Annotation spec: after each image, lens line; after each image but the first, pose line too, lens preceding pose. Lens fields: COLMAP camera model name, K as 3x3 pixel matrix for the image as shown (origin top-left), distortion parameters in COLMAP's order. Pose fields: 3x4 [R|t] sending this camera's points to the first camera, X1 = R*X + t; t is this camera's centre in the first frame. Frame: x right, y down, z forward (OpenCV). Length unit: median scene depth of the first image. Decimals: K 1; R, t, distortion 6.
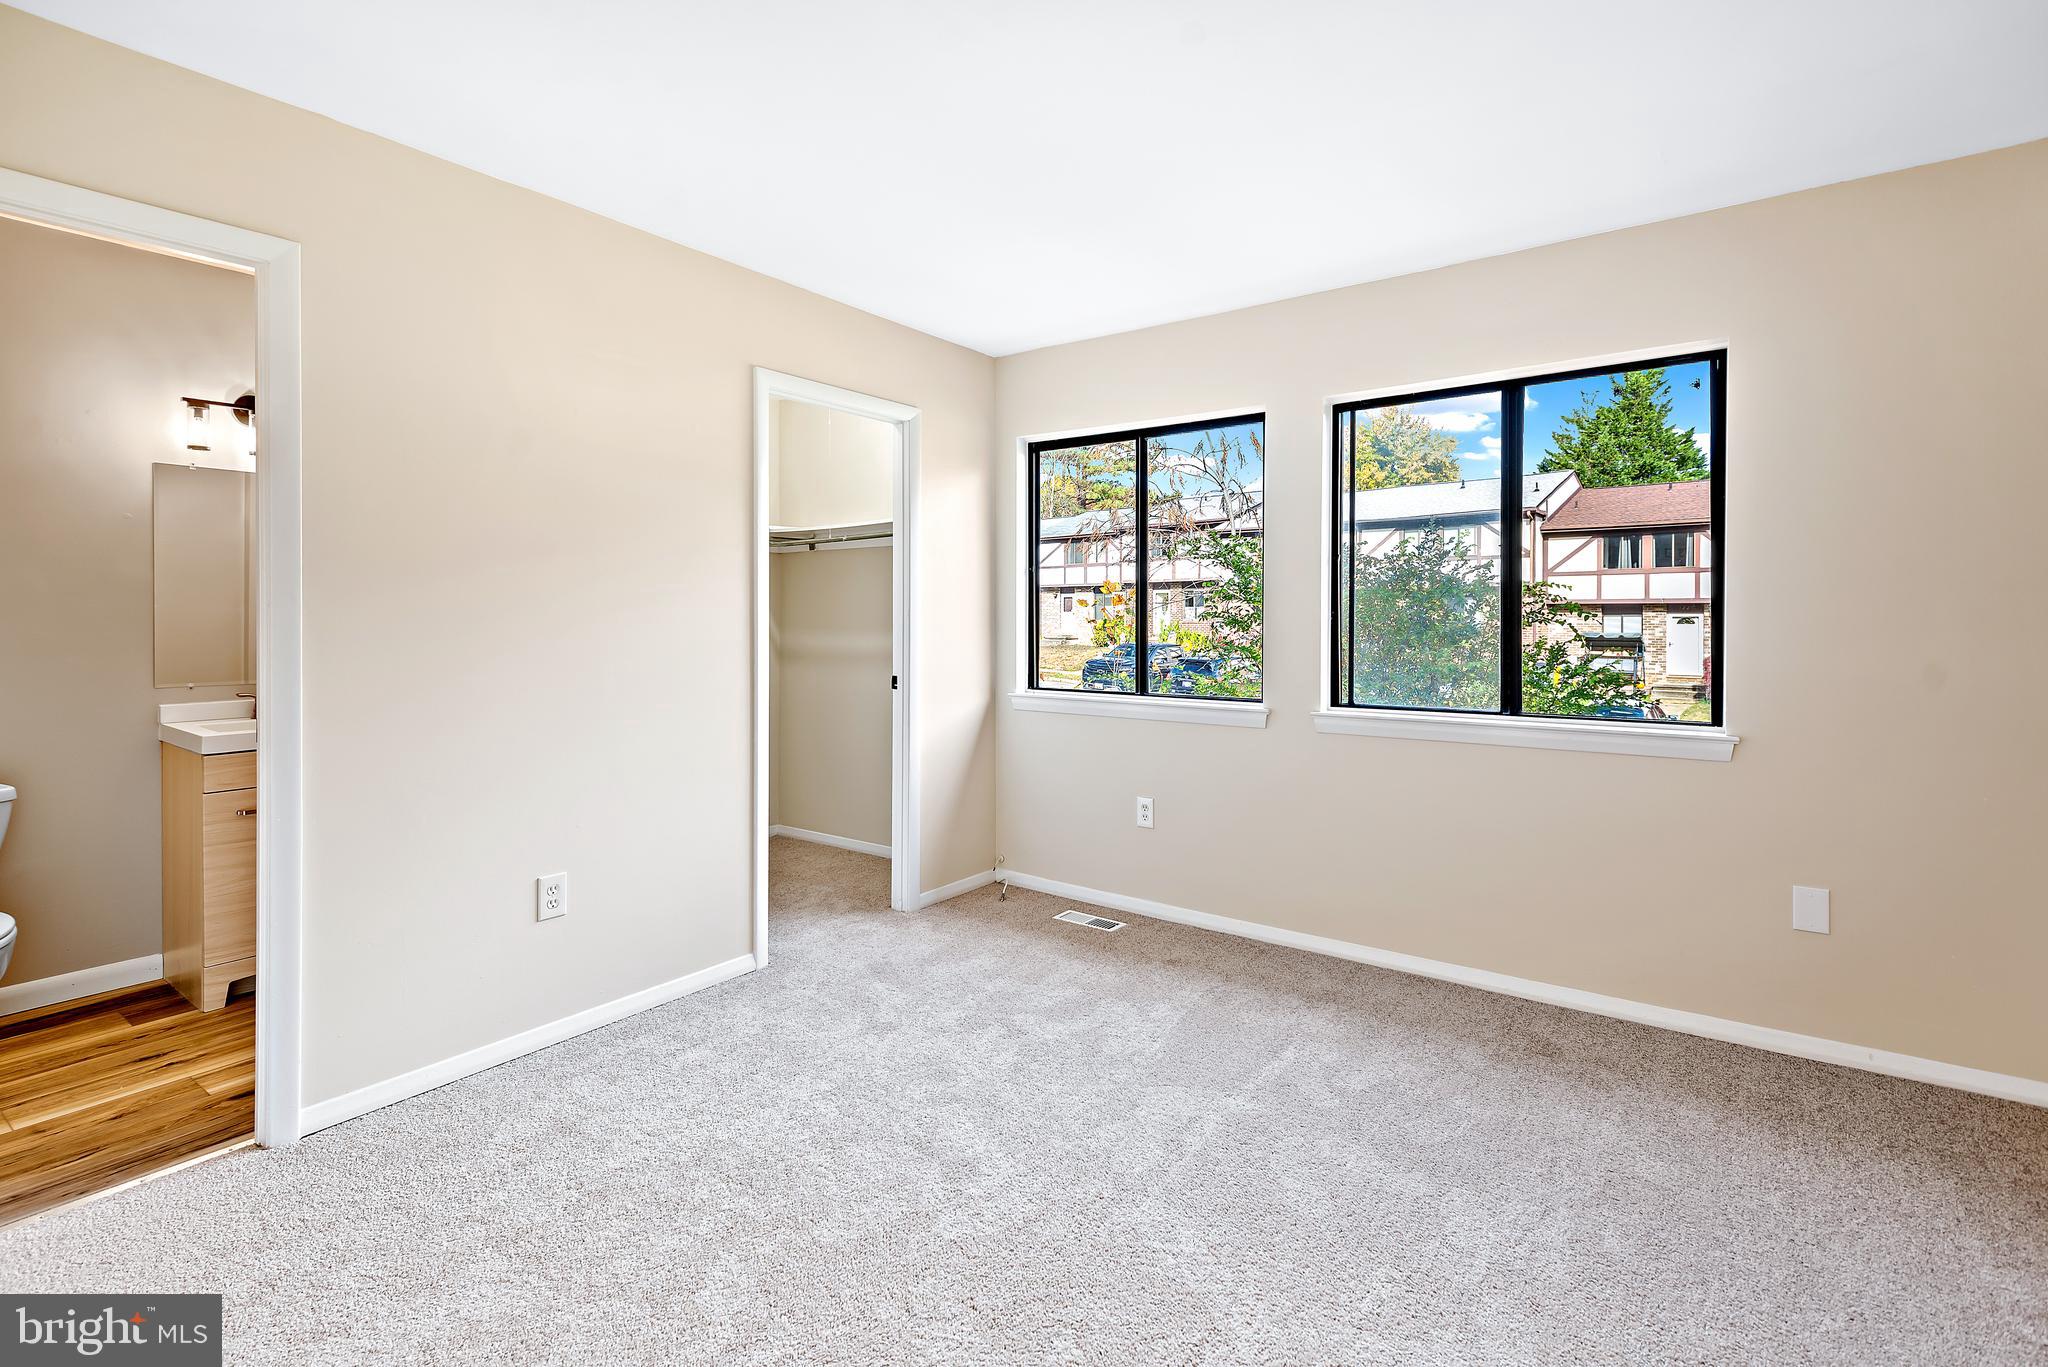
lens RADIAL K [[946.3, 0, 1021.8], [0, 946.3, 633.4], [0, 0, 1]] dist [0.038239, -0.019073]
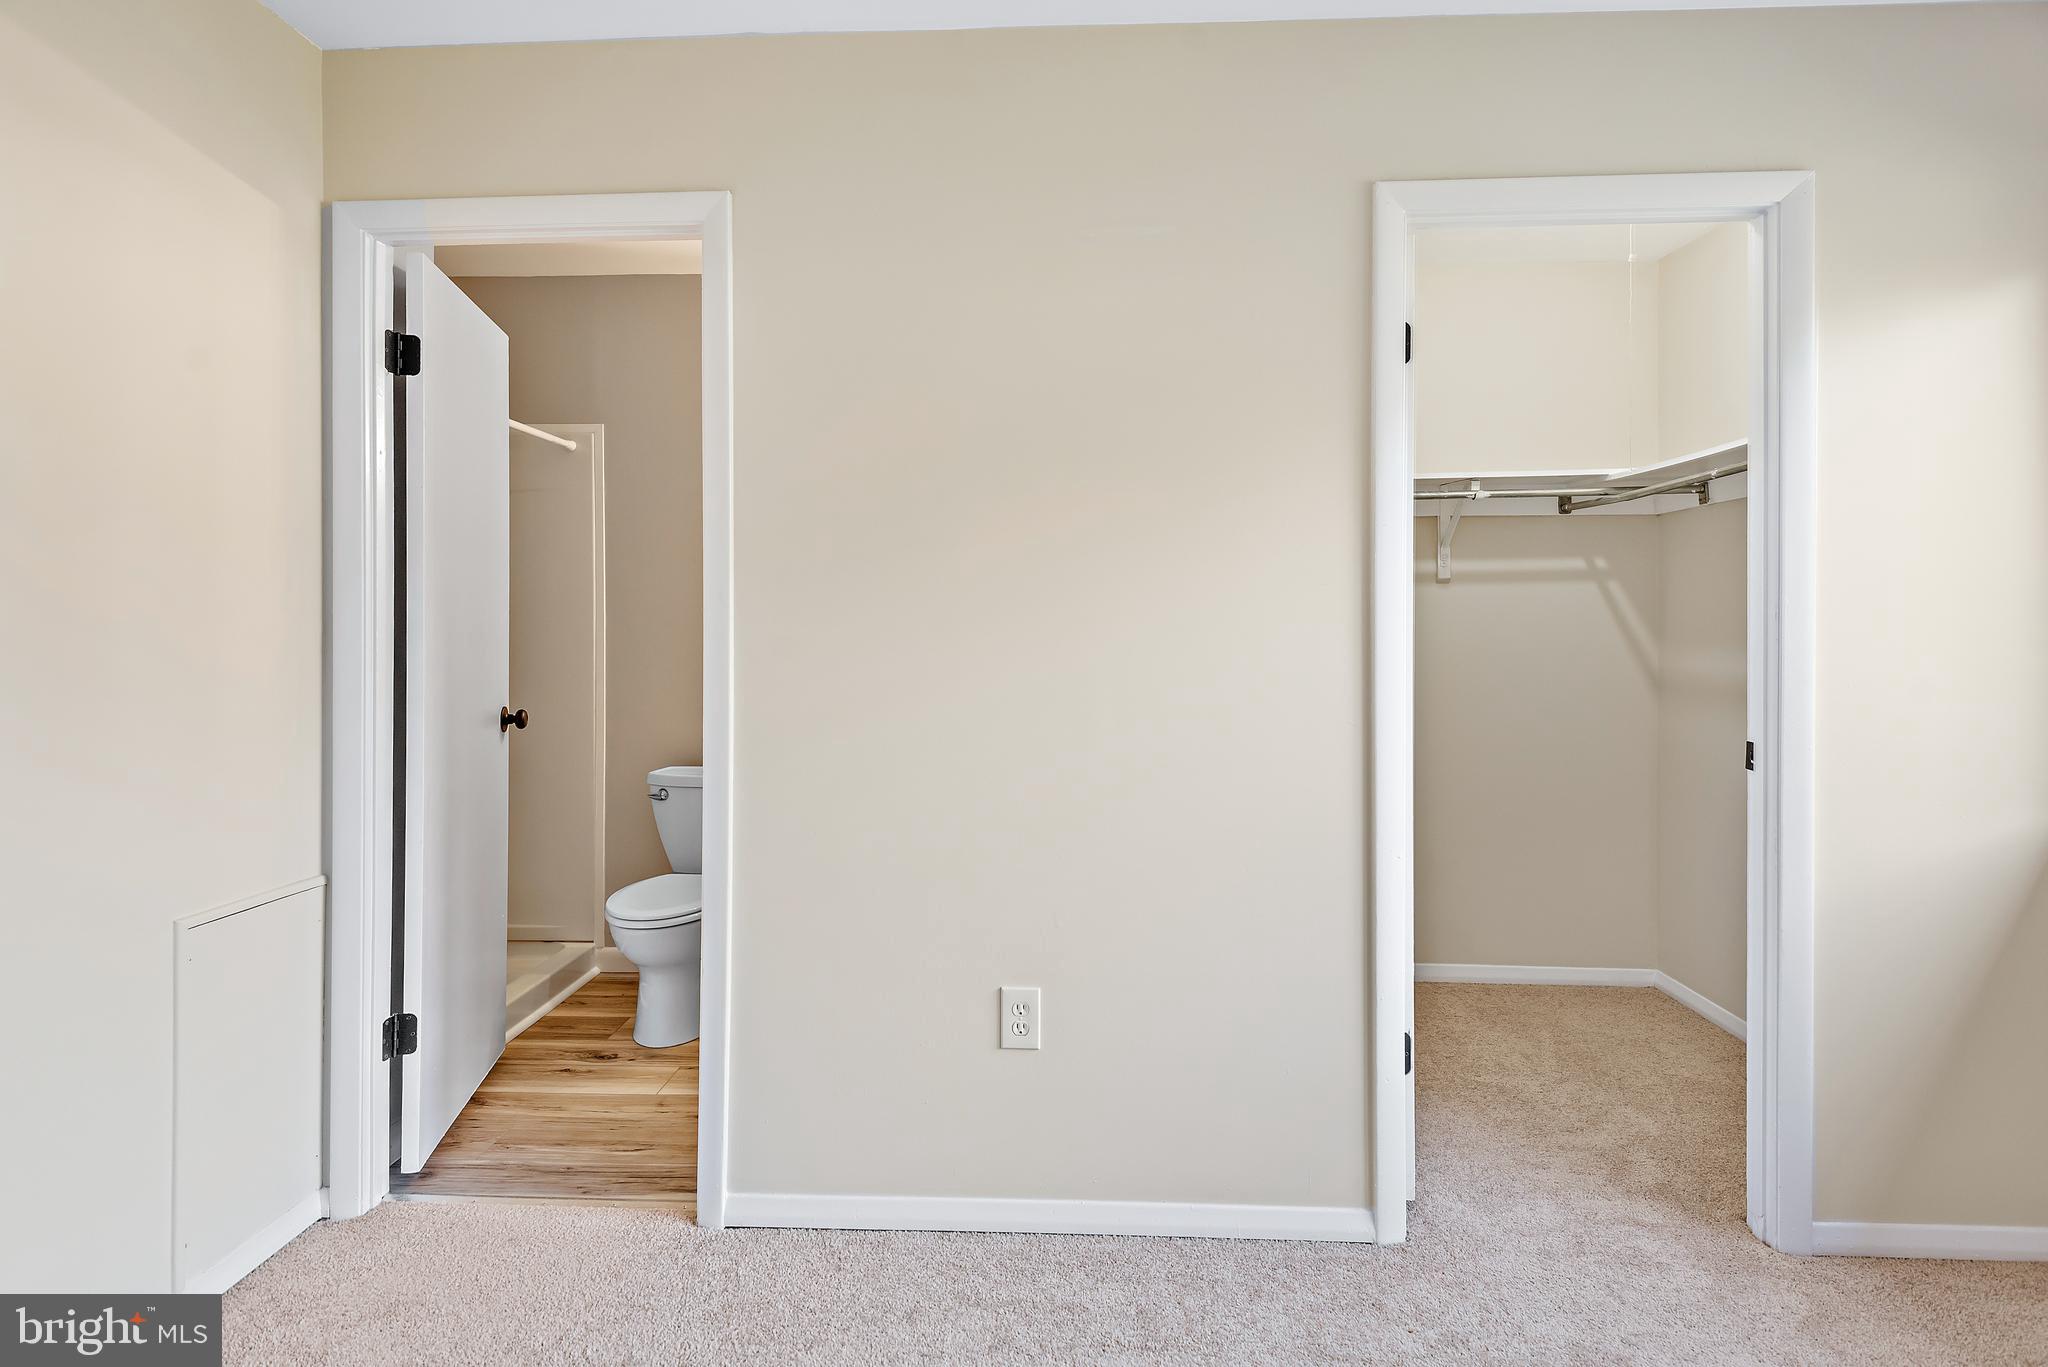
lens RADIAL K [[1079.6, 0, 1026.0], [0, 1079.6, 617.7], [0, 0, 1]] dist [0.020976, -0.009562]
pose [[0.557893, -0.003653, -0.829905, 0.147503], [-0.012077, 0.999849, -0.012520, -0.007900], [0.829825, 0.017007, 0.557764, 0.474107]]
